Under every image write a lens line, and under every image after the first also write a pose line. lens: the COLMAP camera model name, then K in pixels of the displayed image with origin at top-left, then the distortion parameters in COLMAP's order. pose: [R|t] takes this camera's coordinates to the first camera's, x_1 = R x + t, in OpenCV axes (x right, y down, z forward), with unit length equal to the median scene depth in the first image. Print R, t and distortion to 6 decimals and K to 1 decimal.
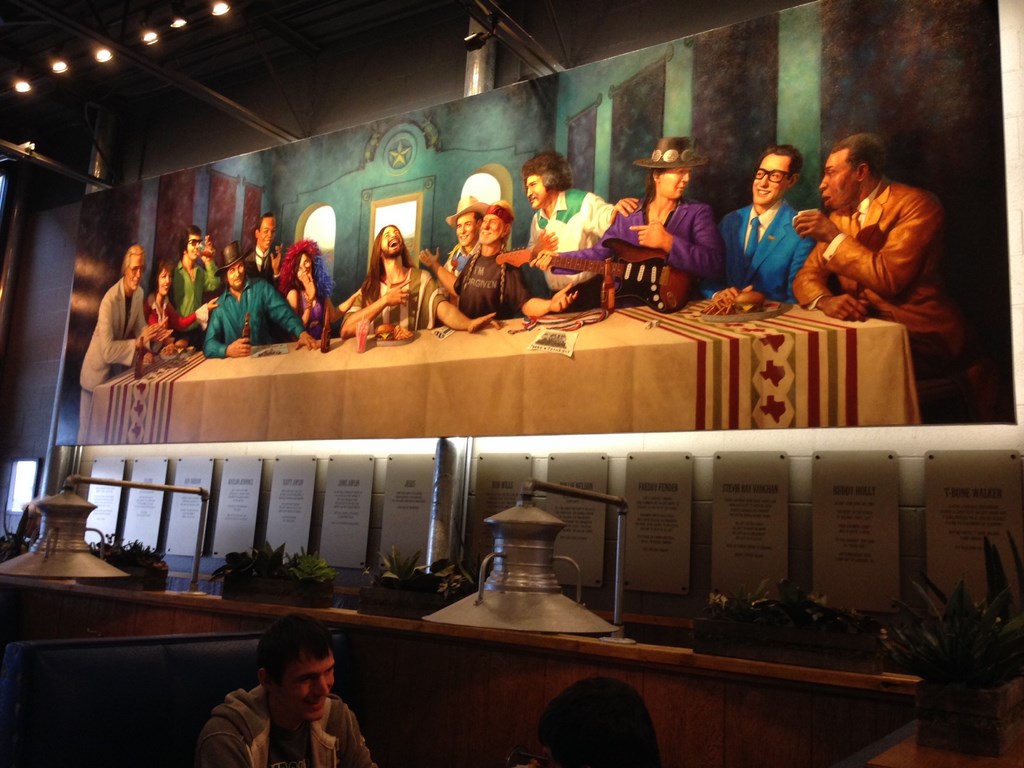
lens RADIAL K [[928.5, 0, 512.0], [0, 928.5, 384.0], [0, 0, 1]] dist [0.084253, -0.127024]
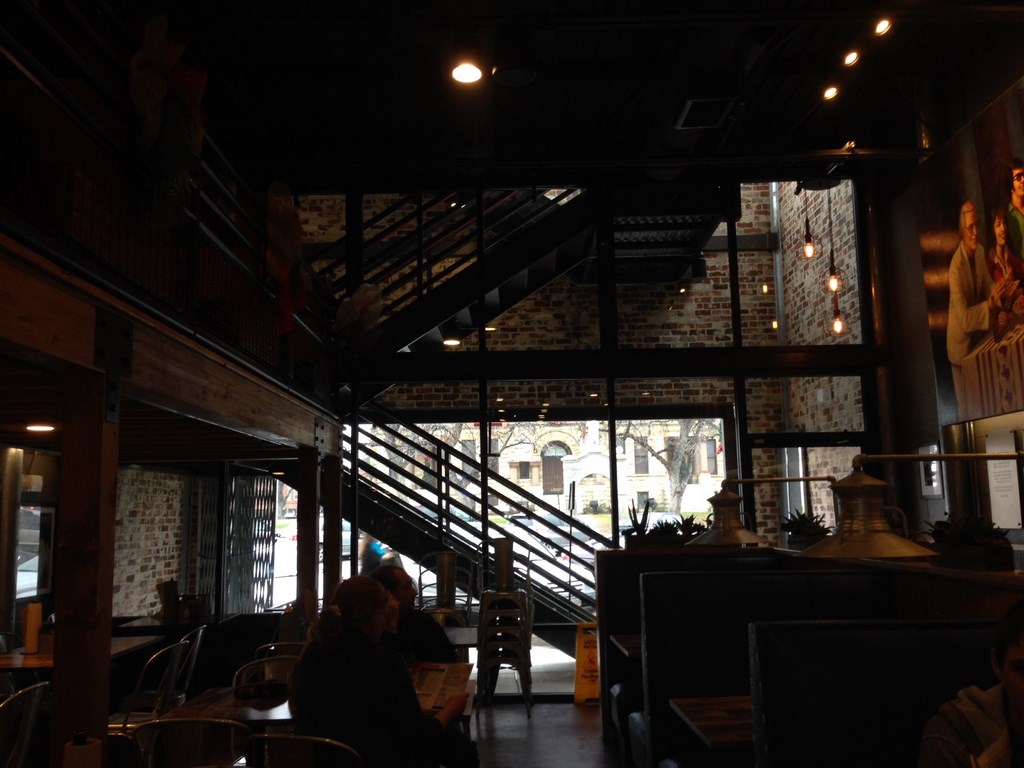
lens RADIAL K [[928.5, 0, 512.0], [0, 928.5, 384.0], [0, 0, 1]] dist [0.084253, -0.127024]
pose [[0.555641, -0.183539, -0.810911, 0.074782], [0.197376, 0.976567, -0.085790, 0.019826], [0.807655, -0.112386, 0.578847, 0.079503]]
